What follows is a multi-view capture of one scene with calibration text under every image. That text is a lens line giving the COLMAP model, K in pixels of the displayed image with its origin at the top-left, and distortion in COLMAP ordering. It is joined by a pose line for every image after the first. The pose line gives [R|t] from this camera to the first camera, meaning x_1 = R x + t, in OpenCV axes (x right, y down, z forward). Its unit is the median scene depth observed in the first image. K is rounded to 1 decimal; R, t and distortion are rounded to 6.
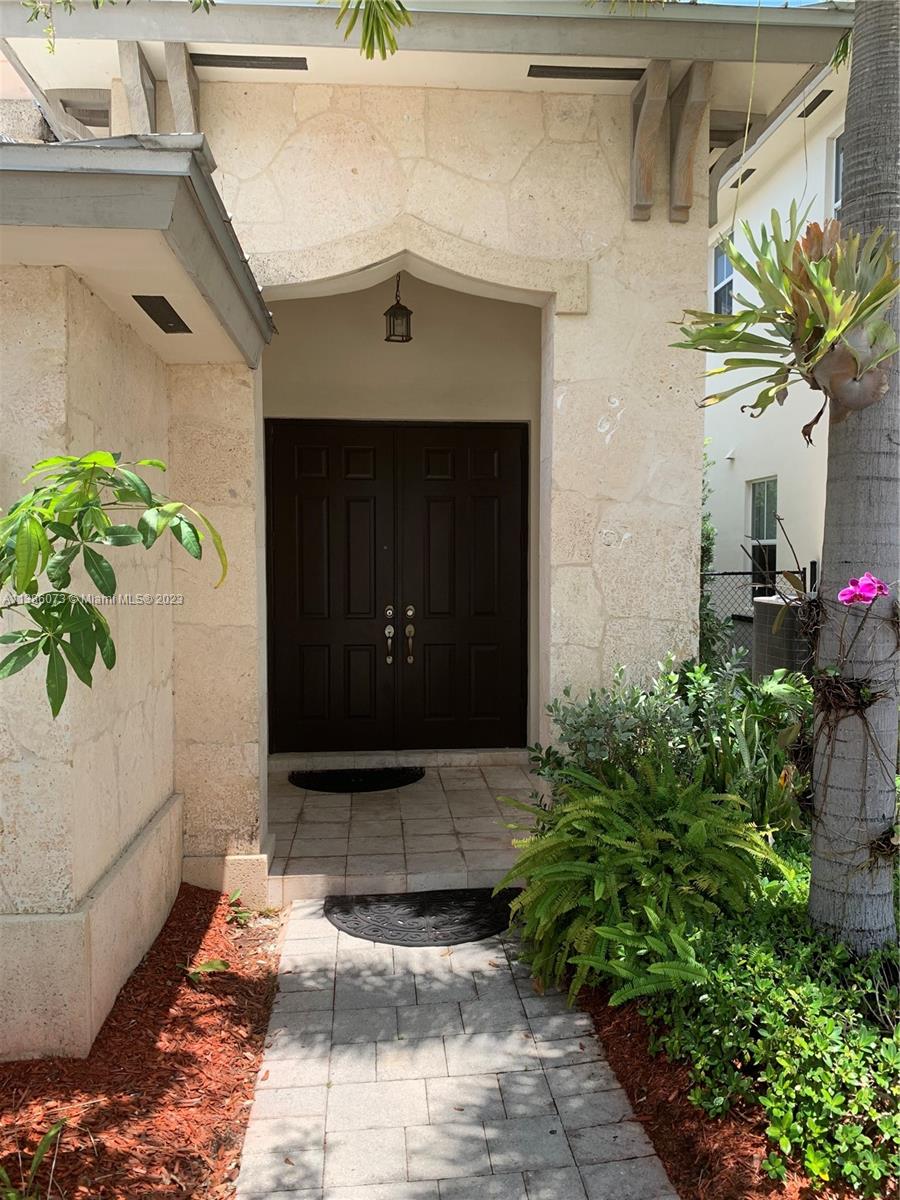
lens RADIAL K [[913.8, 0, 444.8], [0, 913.8, 603.2], [0, 0, 1]] dist [0.003720, -0.013562]
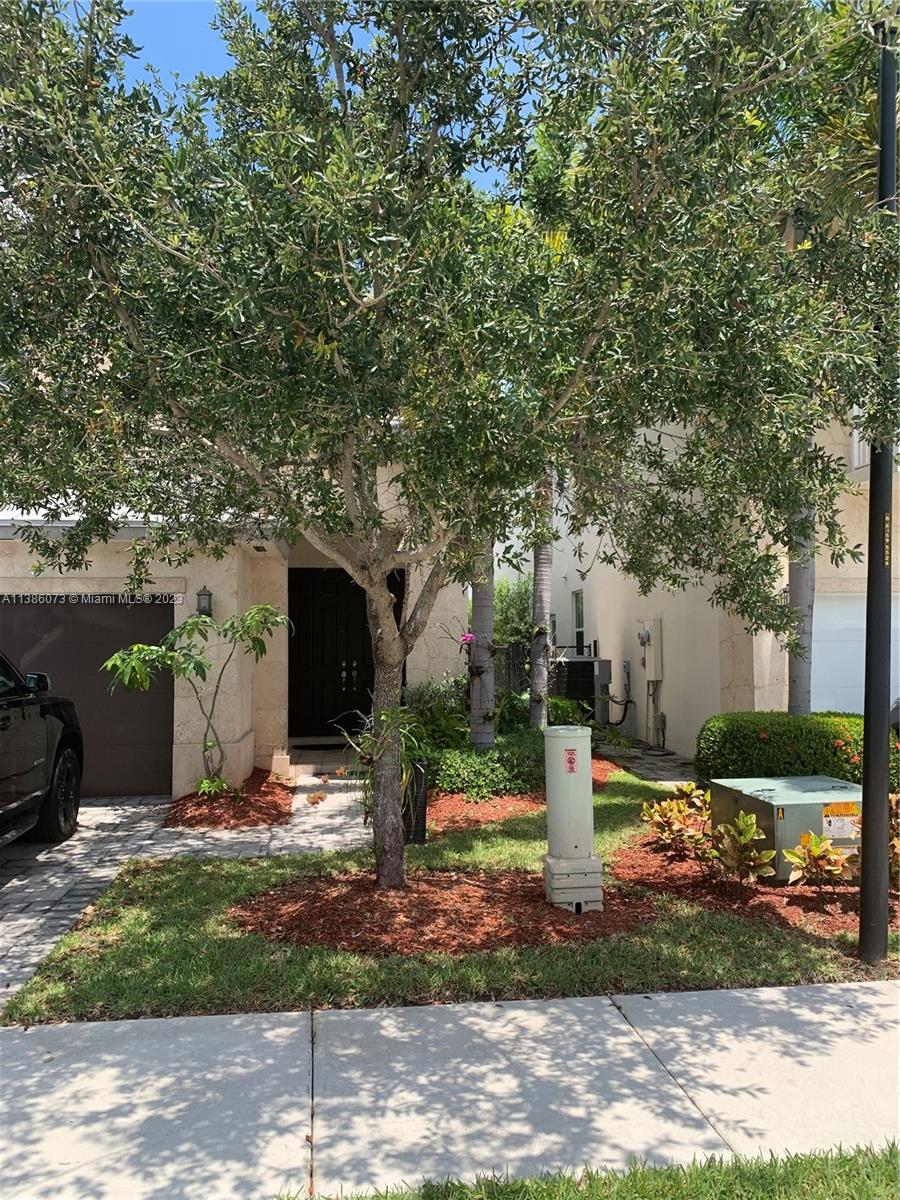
lens RADIAL K [[913.8, 0, 444.8], [0, 913.8, 603.2], [0, 0, 1]] dist [0.003720, -0.013562]
pose [[0.999540, -0.004002, 0.030063, 0.147153], [0.007052, 0.994756, -0.102038, 0.122140], [-0.029497, 0.102203, 0.994326, -1.467507]]
